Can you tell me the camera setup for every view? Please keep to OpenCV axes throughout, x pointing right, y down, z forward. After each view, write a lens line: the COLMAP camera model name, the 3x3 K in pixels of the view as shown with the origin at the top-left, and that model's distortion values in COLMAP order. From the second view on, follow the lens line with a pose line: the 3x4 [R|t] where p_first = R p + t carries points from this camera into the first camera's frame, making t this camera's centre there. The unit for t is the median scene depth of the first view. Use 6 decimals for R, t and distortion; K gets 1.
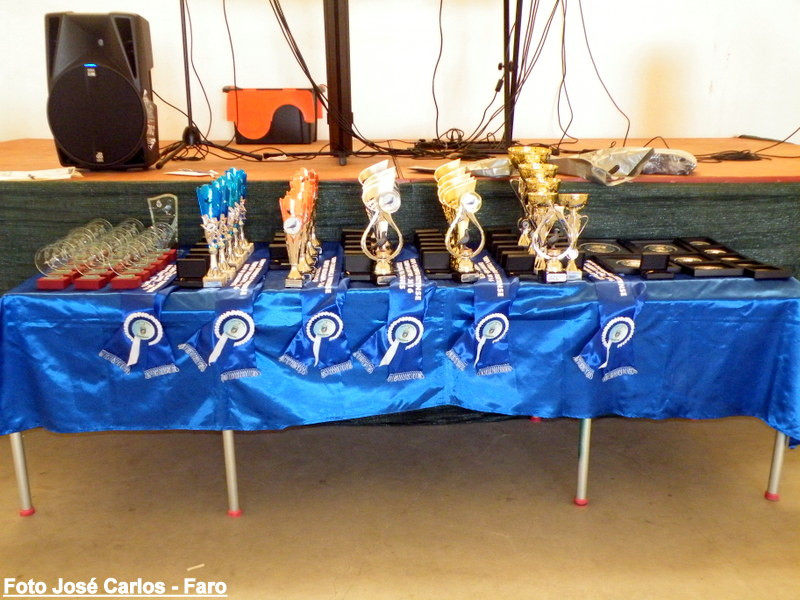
lens RADIAL K [[812.5, 0, 400.0], [0, 812.5, 300.0], [0, 0, 1]] dist [-0.003120, -0.001297]
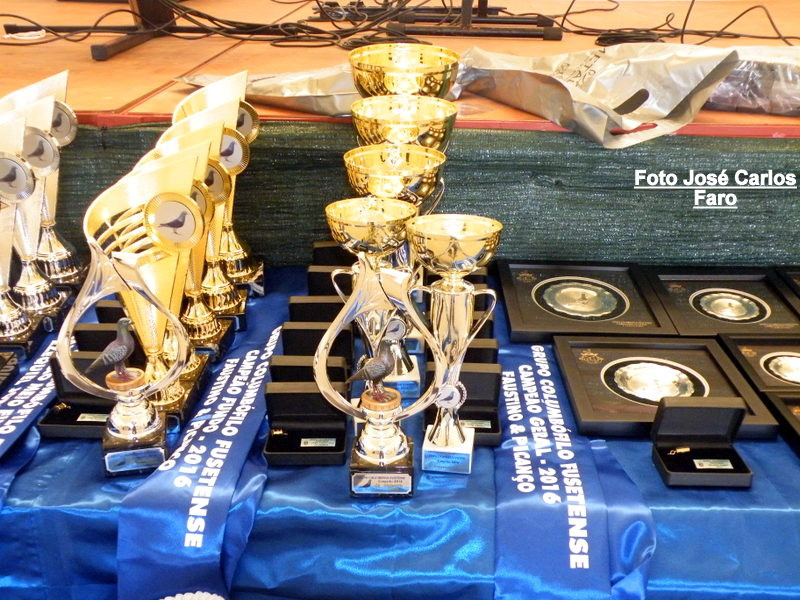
lens RADIAL K [[821.7, 0, 400.0], [0, 821.7, 300.0], [0, 0, 1]] dist [-0.002156, -0.008380]
pose [[0.995463, 0.047196, -0.082614, 0.185207], [-0.031983, 0.983757, 0.176632, -0.131533], [0.089609, -0.173188, 0.980804, 0.565729]]
